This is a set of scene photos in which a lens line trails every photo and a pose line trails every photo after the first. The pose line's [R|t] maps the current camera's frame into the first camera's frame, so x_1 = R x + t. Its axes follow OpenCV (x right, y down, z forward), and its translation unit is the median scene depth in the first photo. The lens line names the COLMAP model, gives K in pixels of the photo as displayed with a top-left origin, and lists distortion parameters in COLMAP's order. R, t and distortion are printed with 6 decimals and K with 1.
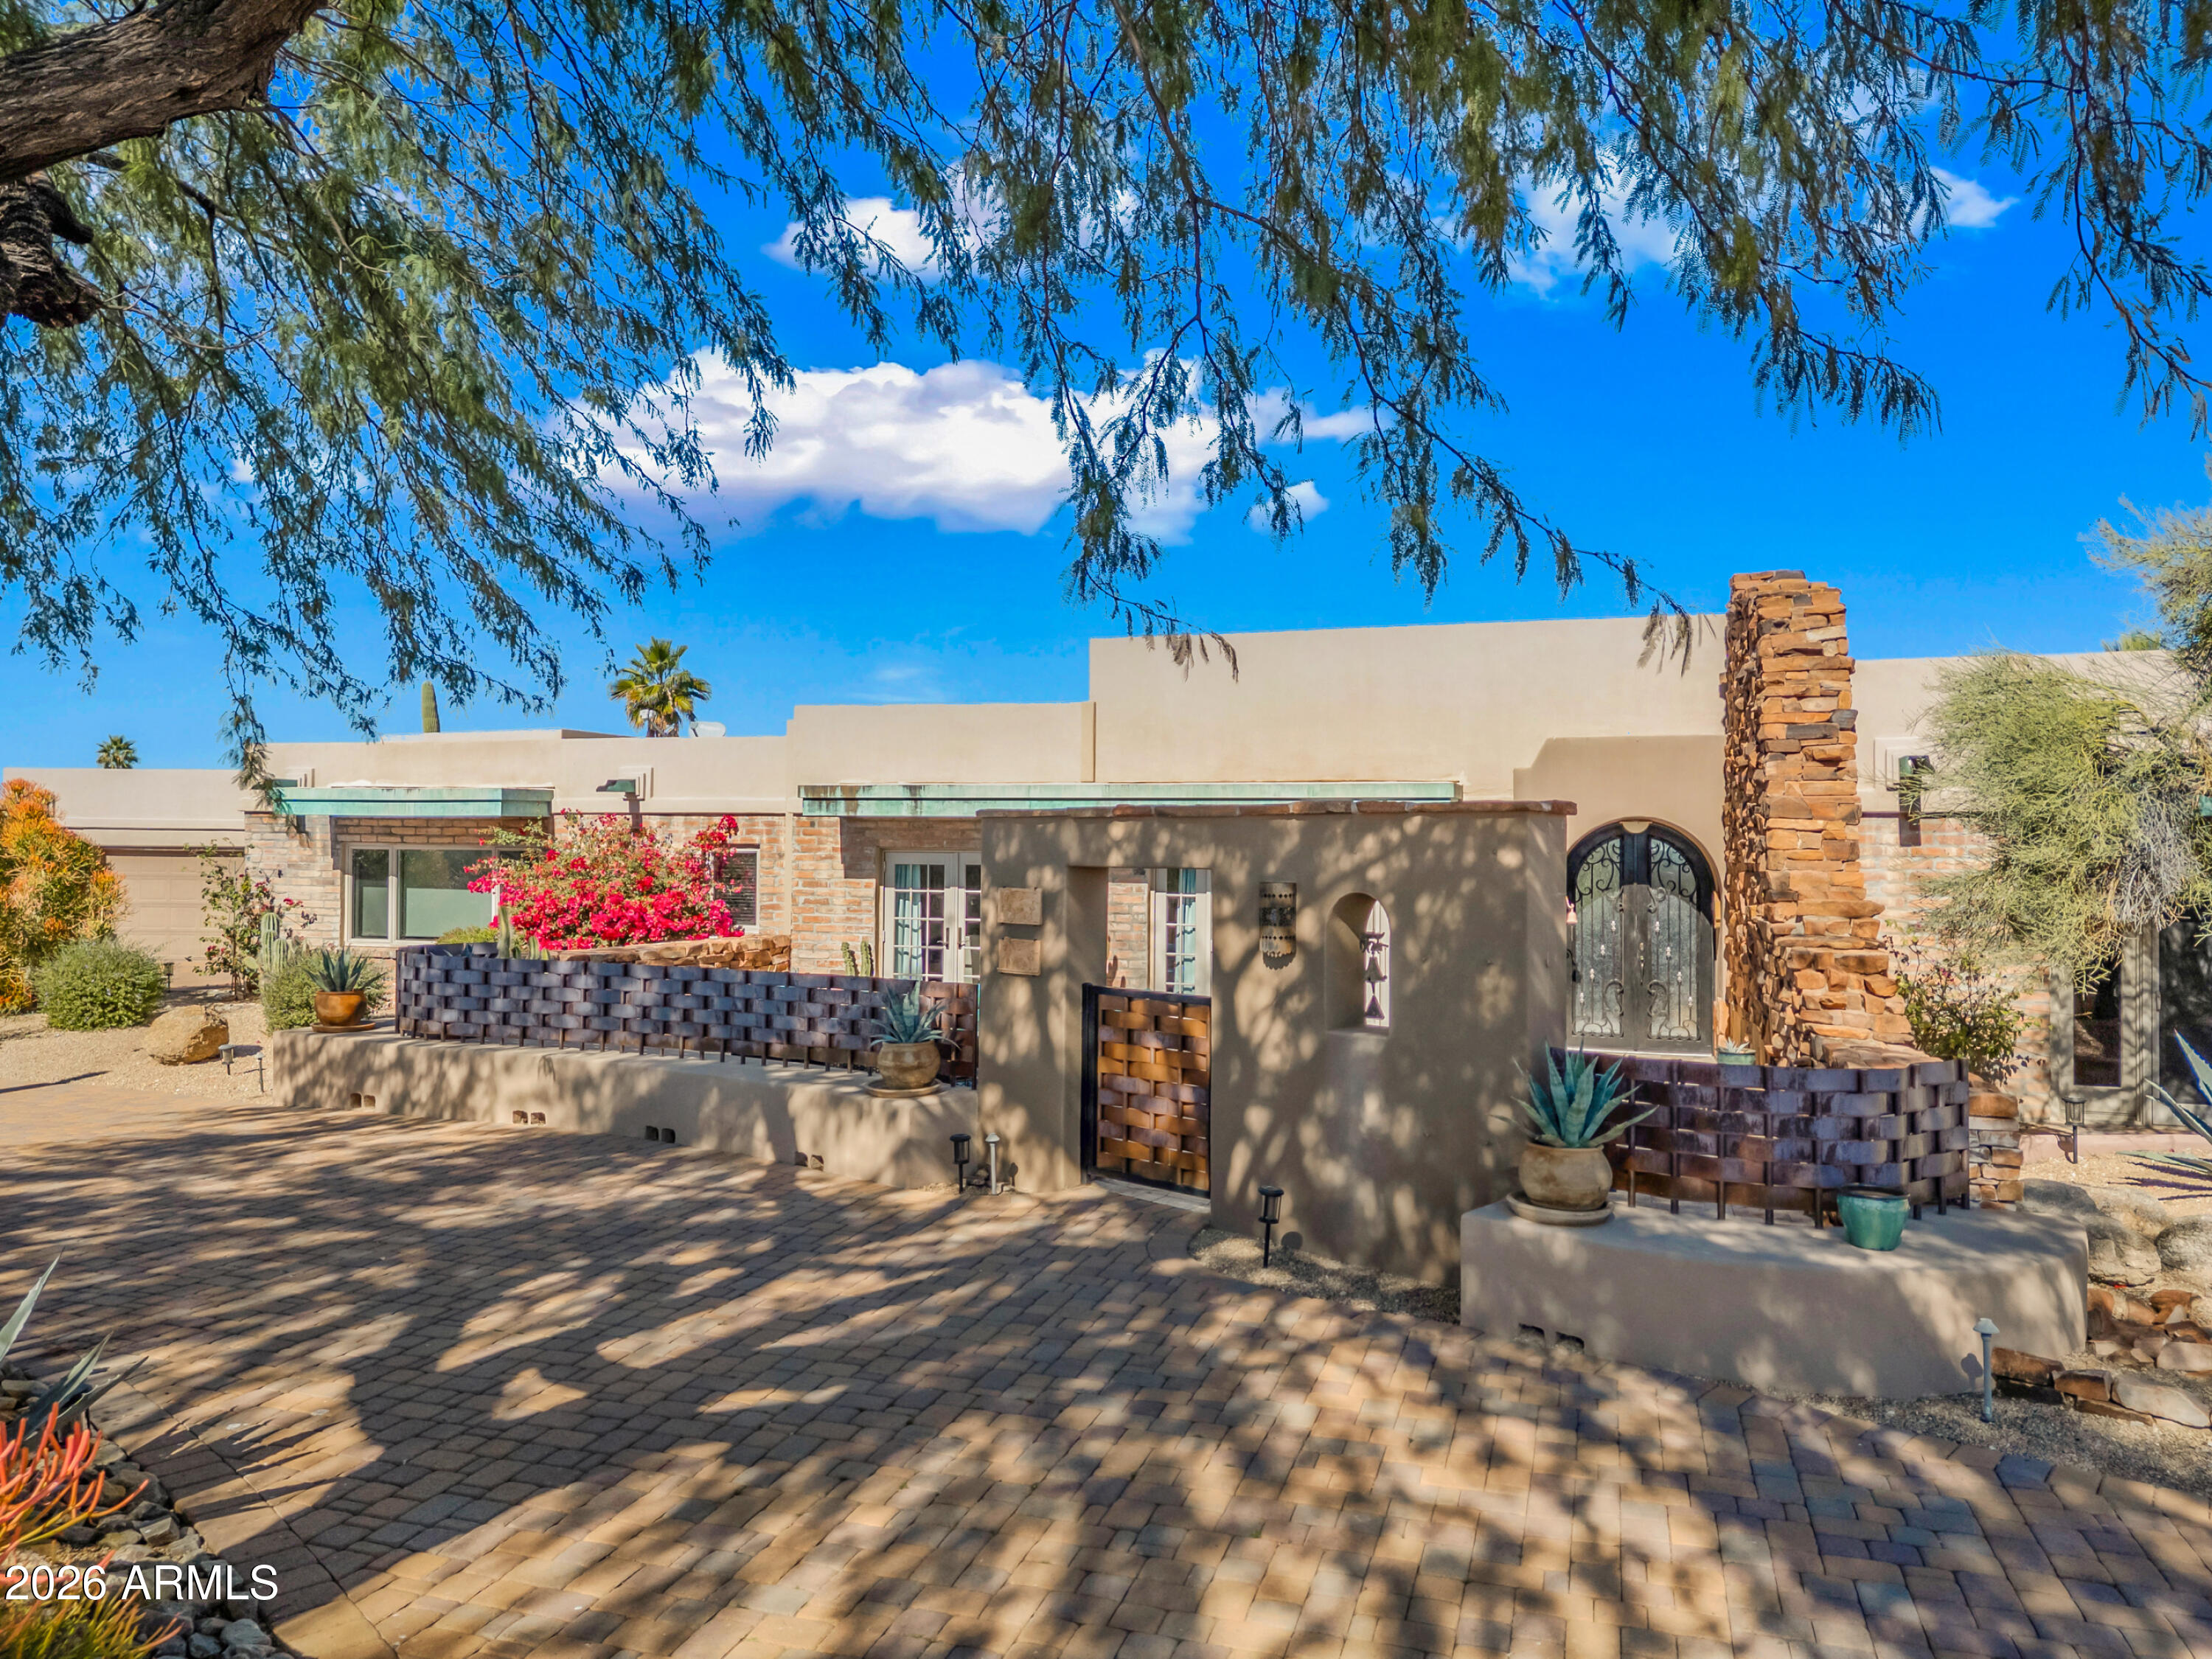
lens RADIAL K [[1557.3, 0, 1168.0], [0, 1557.3, 828.1], [0, 0, 1]] dist [0.003117, 0.023057]
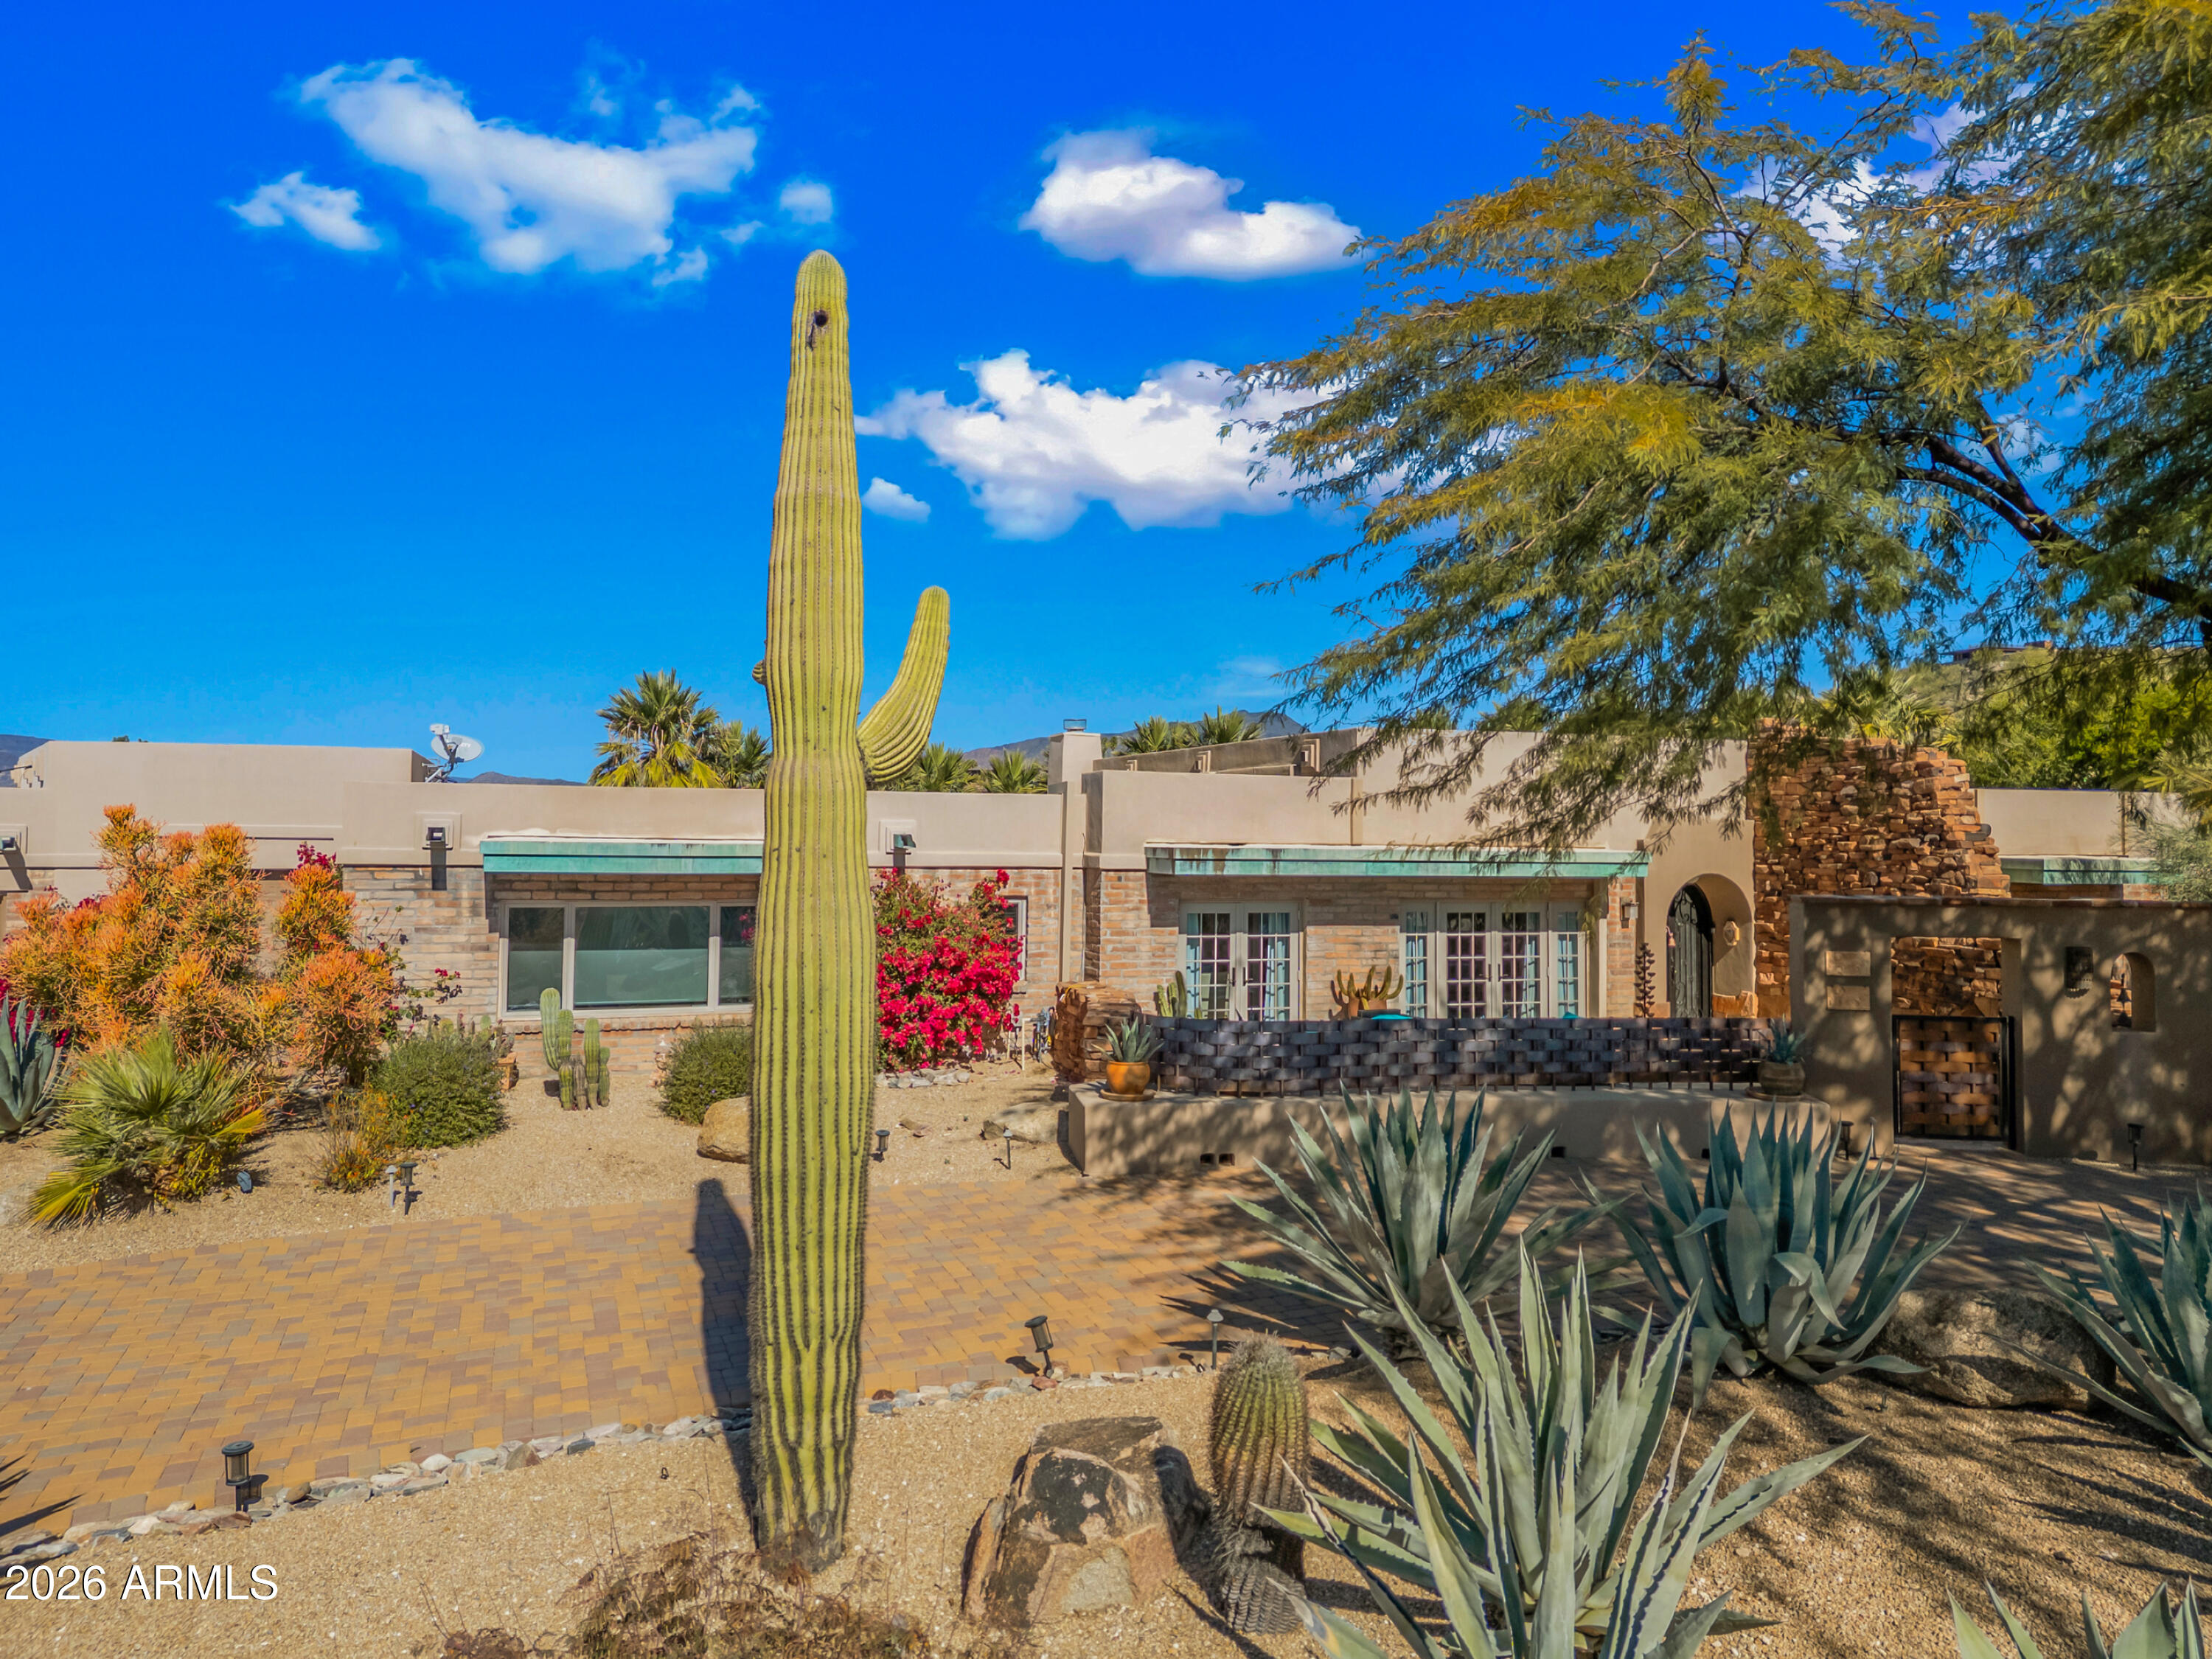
lens RADIAL K [[1557.3, 0, 1168.0], [0, 1557.3, 828.1], [0, 0, 1]] dist [0.003117, 0.023057]
pose [[0.795360, 0.000683, 0.606138, -1.501205], [-0.013299, 0.999778, 0.016324, -0.098418], [-0.605992, -0.021044, 0.795192, 0.188588]]
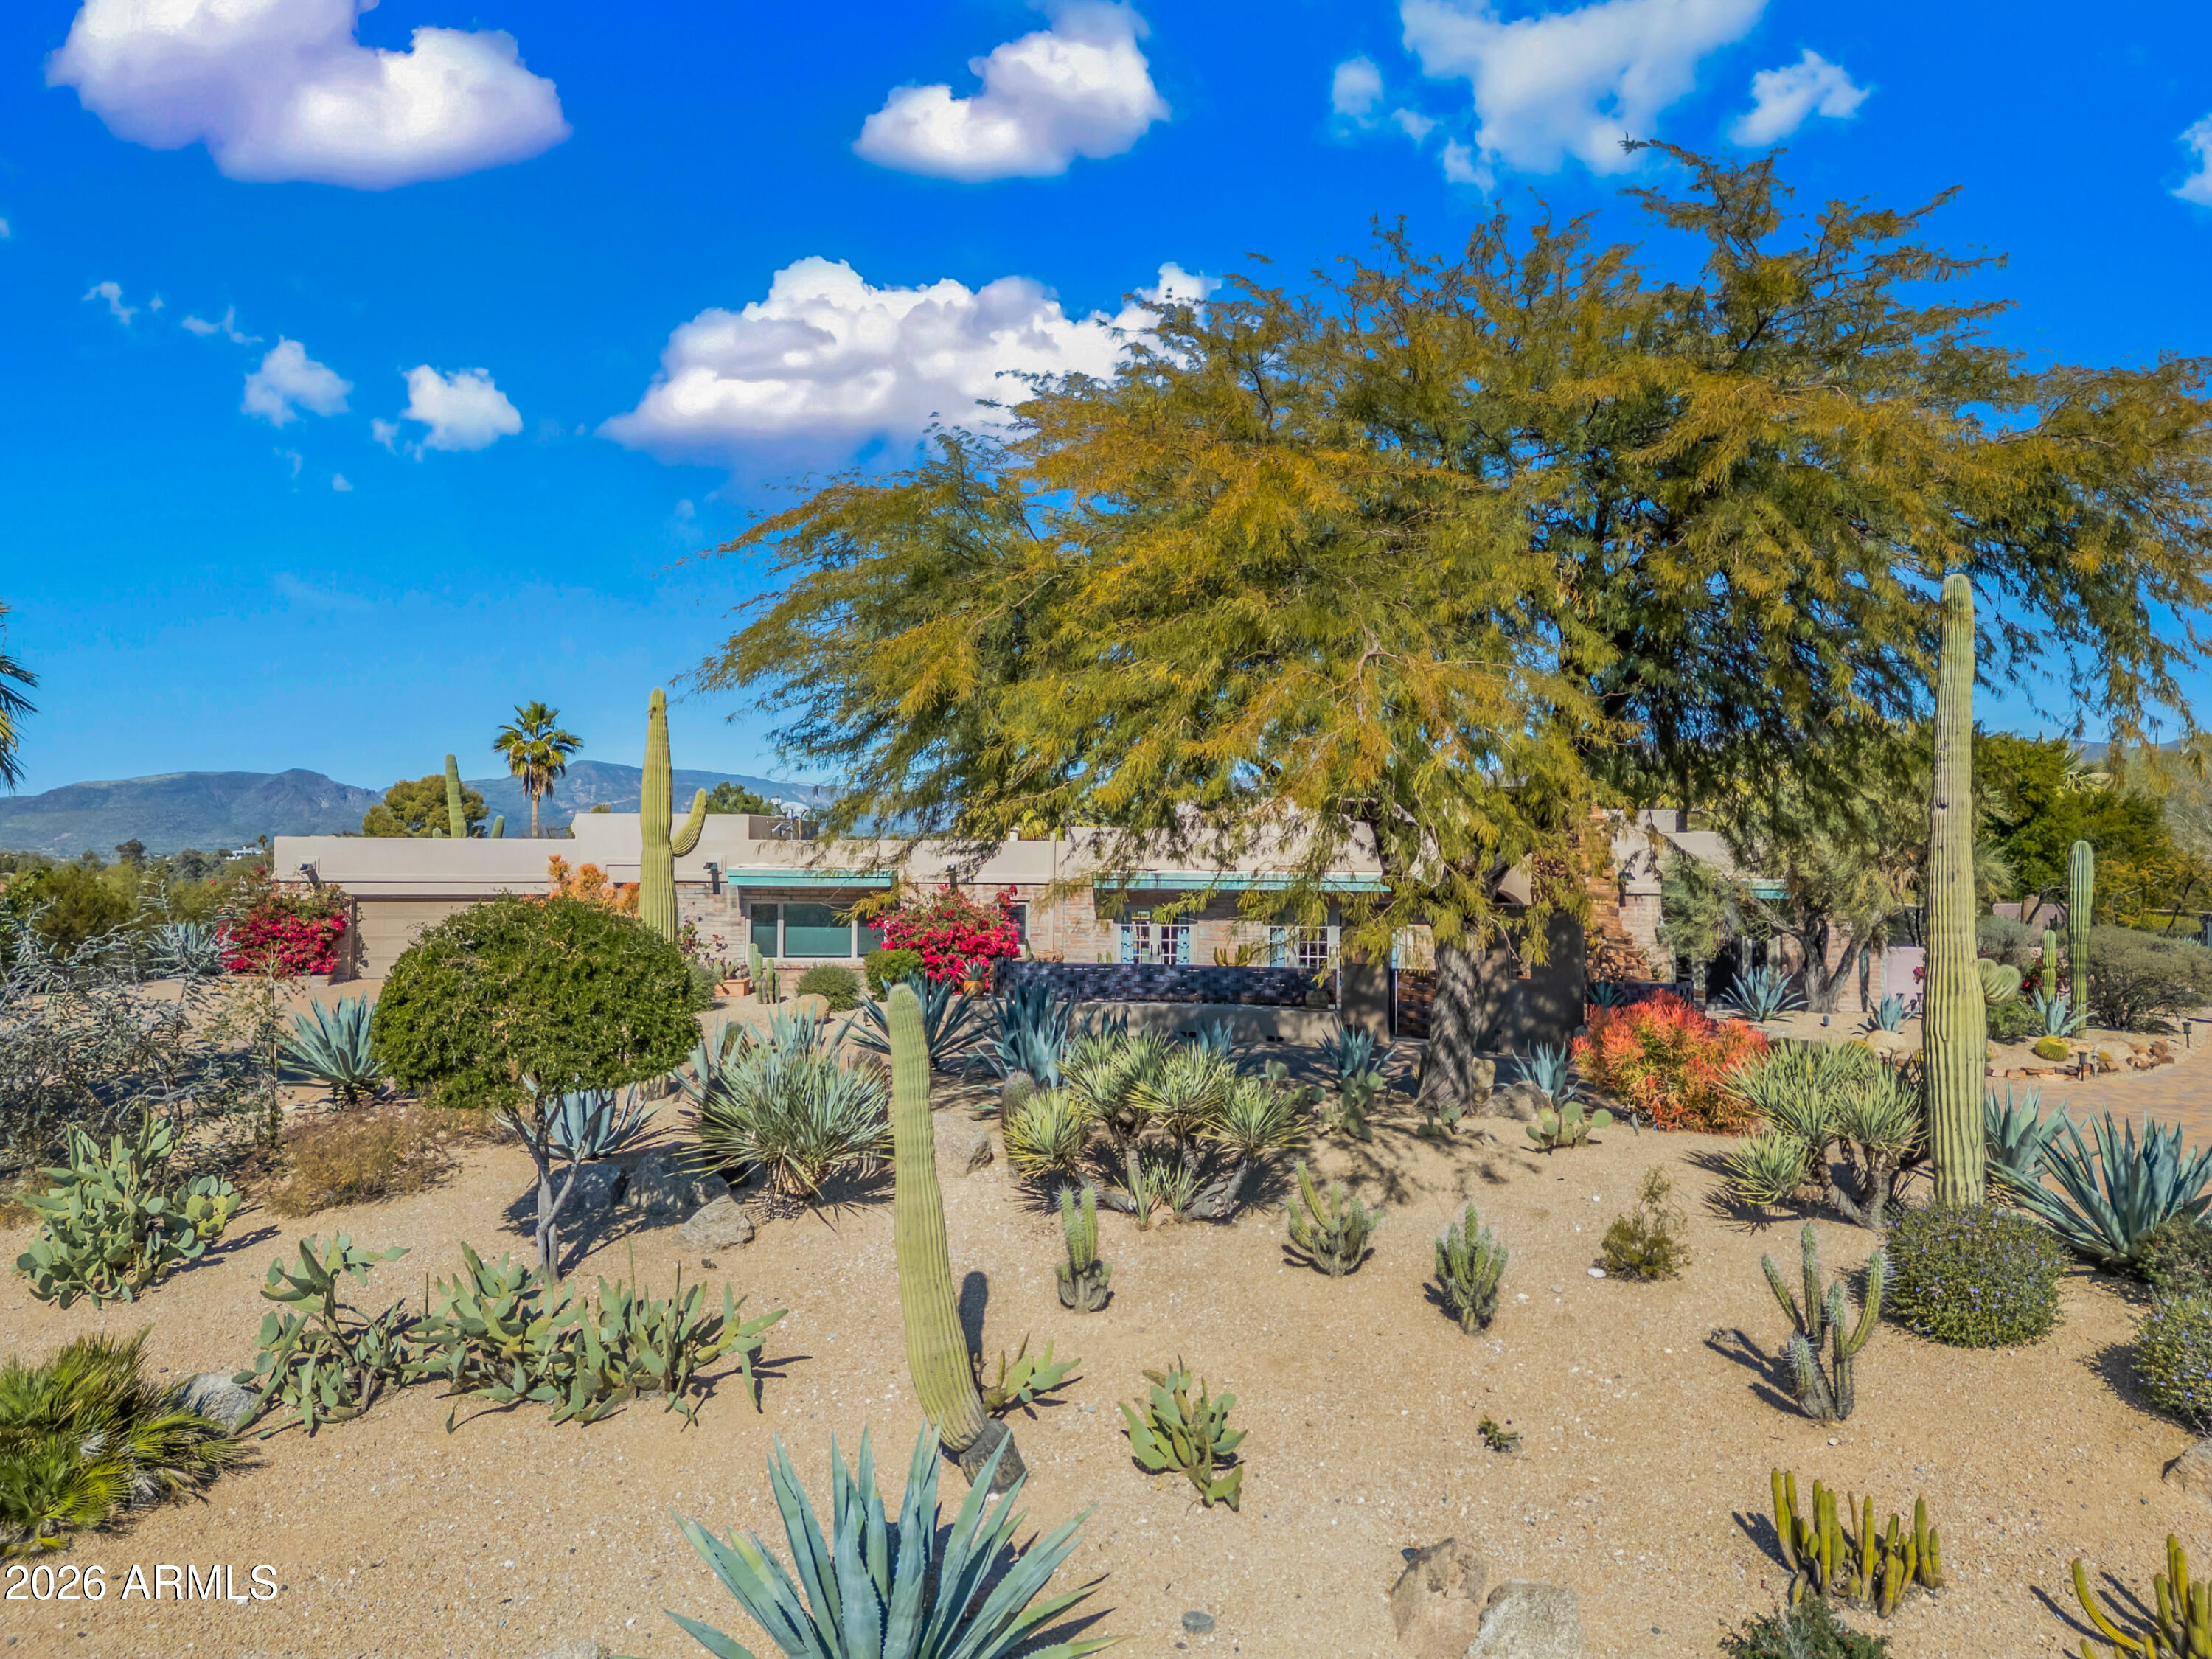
lens RADIAL K [[1557.3, 0, 1168.0], [0, 1557.3, 828.1], [0, 0, 1]] dist [0.003117, 0.023057]
pose [[0.945028, 0.001113, 0.326987, -1.283087], [-0.002526, 0.999989, 0.003896, -0.148665], [-0.326979, -0.004508, 0.945021, -1.415703]]
